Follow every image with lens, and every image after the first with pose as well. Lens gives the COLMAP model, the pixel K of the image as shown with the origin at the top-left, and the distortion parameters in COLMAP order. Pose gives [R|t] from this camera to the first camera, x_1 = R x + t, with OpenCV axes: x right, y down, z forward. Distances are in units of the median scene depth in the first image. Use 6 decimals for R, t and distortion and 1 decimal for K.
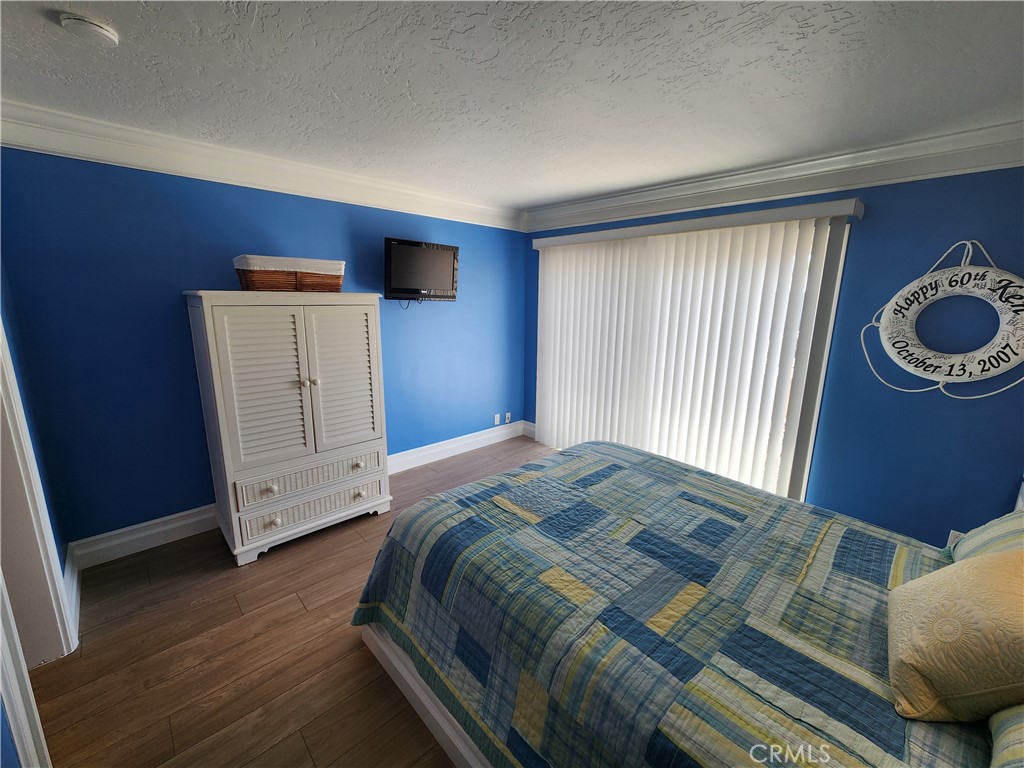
lens RADIAL K [[416.6, 0, 509.8], [0, 416.6, 380.6], [0, 0, 1]] dist [0.003645, 0.000256]
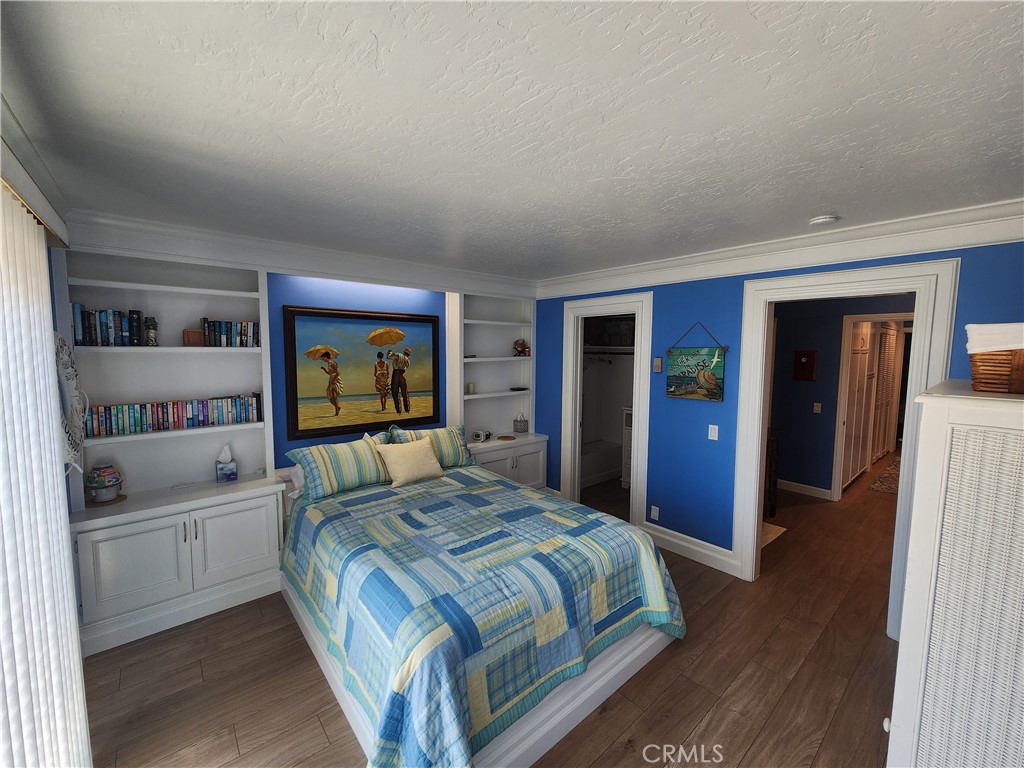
lens RADIAL K [[416.6, 0, 510.9], [0, 416.6, 383.3], [0, 0, 1]] dist [0.003645, 0.000256]
pose [[-0.998690, -0.020921, 0.046701, 0.129615], [-0.006541, 0.957315, 0.288971, -0.561358], [-0.050753, 0.288287, -0.956198, 2.360714]]
